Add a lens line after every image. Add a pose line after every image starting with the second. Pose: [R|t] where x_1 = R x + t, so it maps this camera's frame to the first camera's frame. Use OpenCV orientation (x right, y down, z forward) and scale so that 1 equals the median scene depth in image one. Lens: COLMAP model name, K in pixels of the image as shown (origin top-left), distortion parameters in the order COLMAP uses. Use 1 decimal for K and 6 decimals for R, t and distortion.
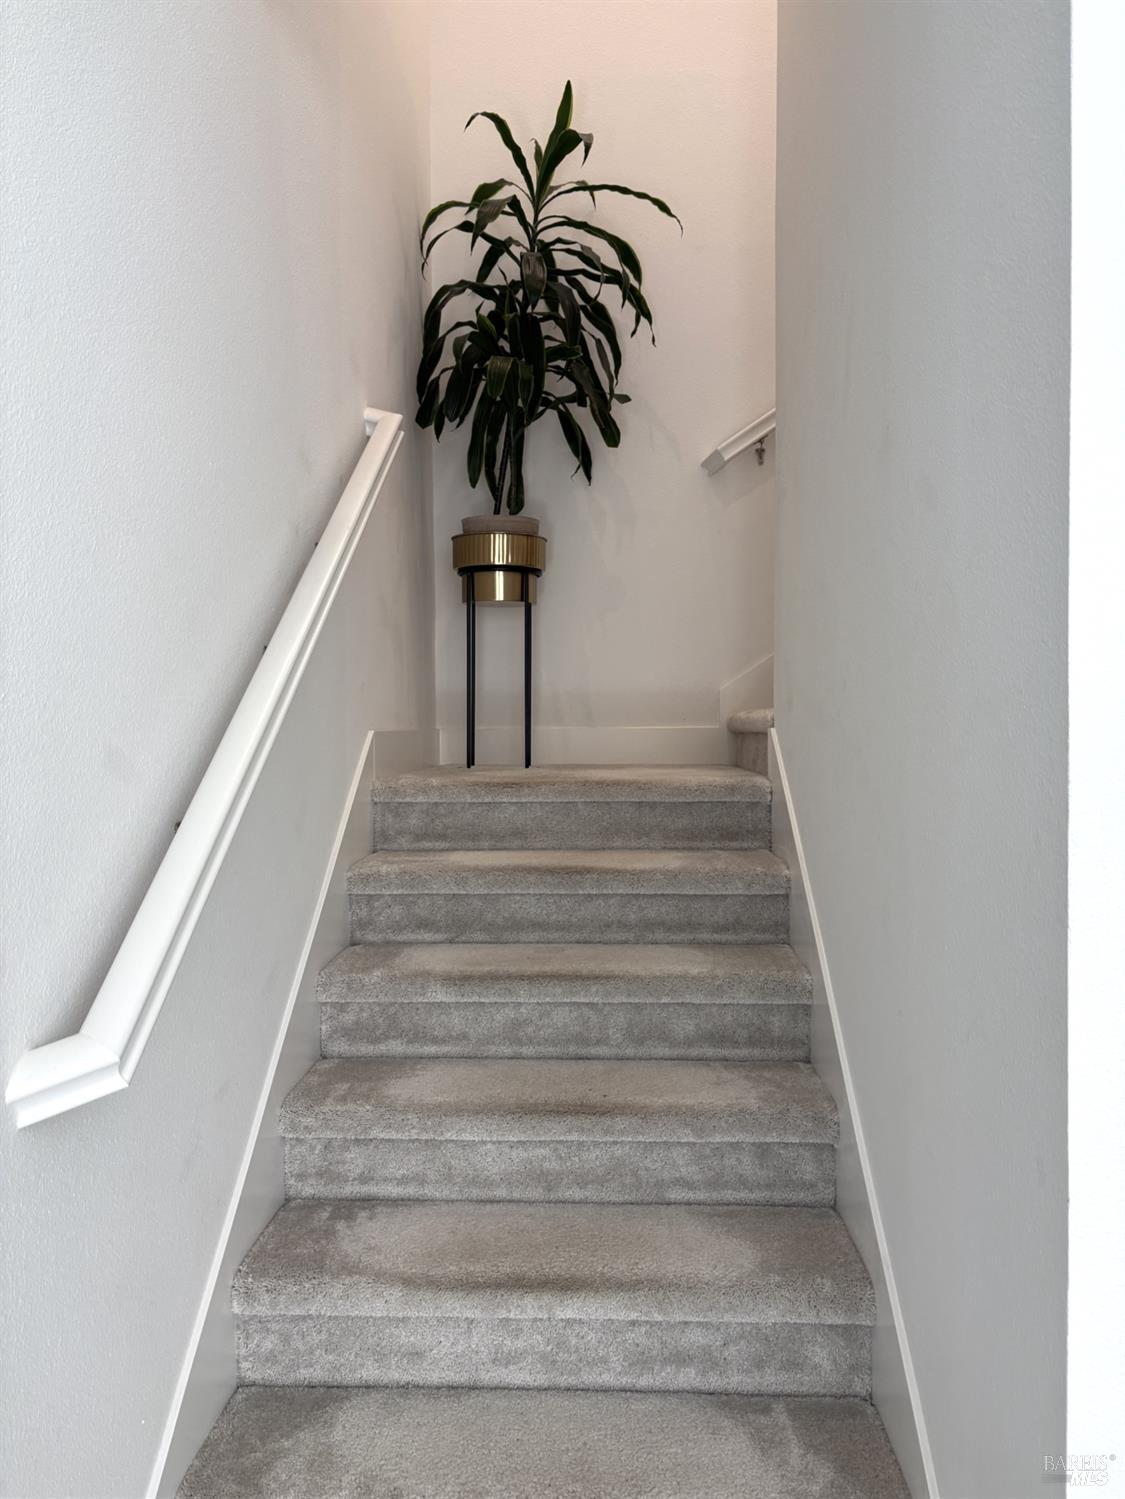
lens RADIAL K [[1134.1, 0, 562.5], [0, 1134.1, 749.5], [0, 0, 1]] dist [0.030819, -0.000807]
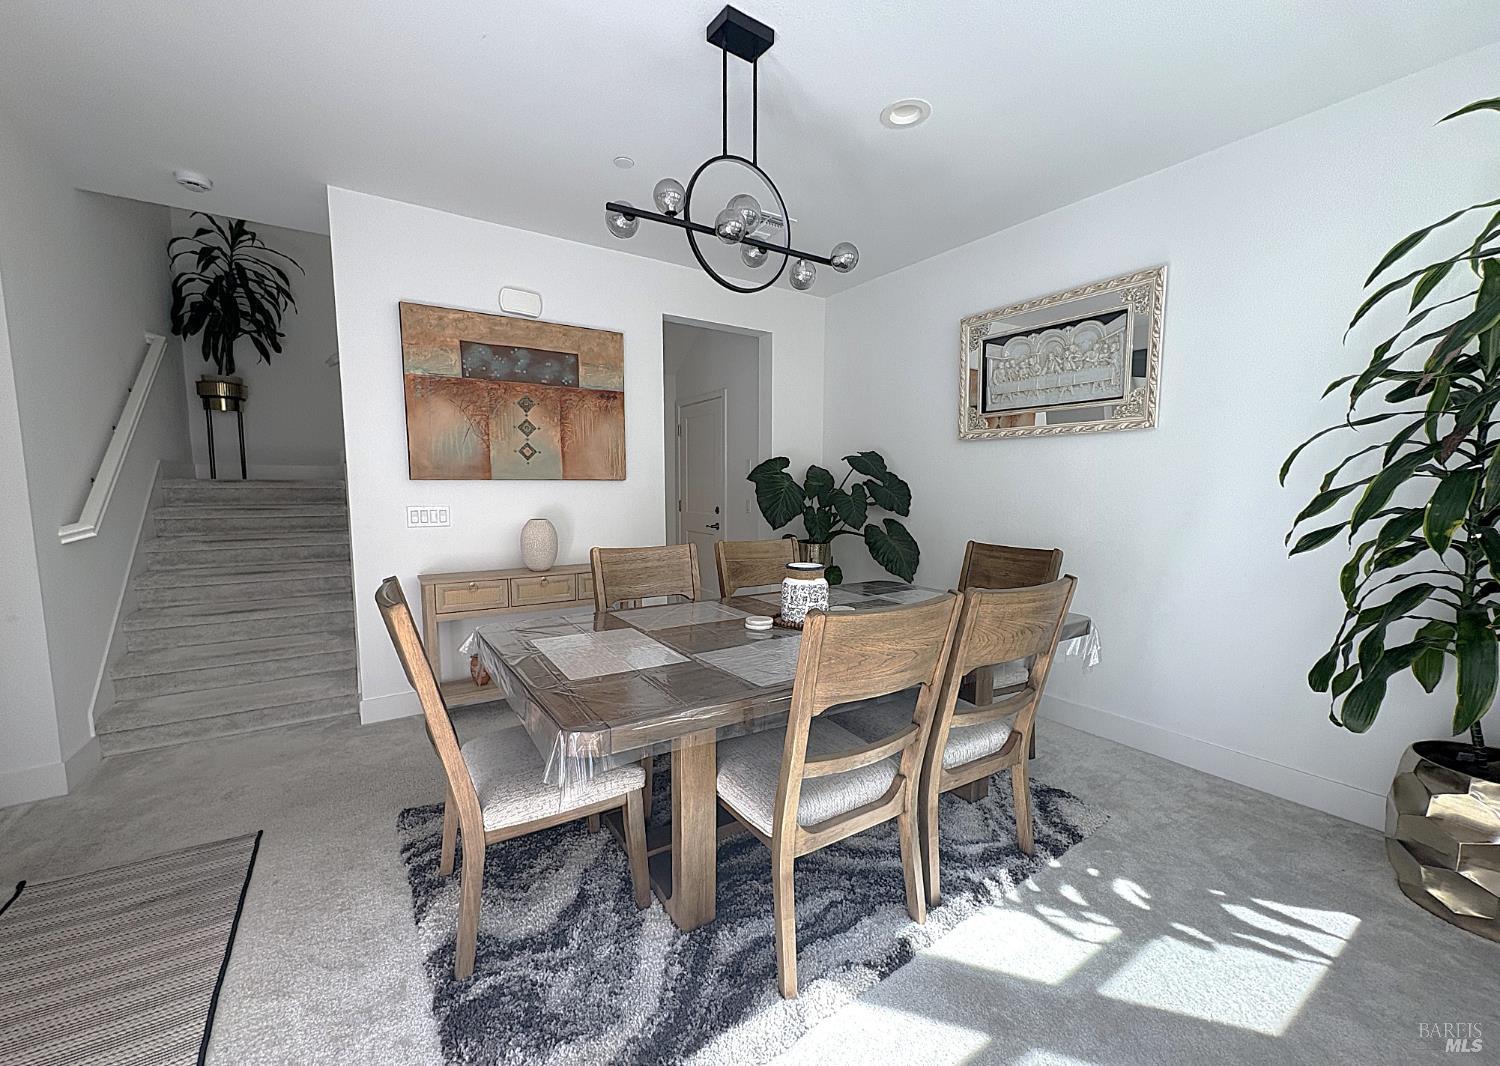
lens RADIAL K [[606.0, 0, 750.4], [0, 606.0, 545.4], [0, 0, 1]] dist [-0.000582, -0.000119]
pose [[0.809003, -0.051580, 0.585537, 0.086186], [0.004806, 0.996690, 0.081157, 0.060683], [-0.587785, -0.062842, 0.806573, -0.763808]]
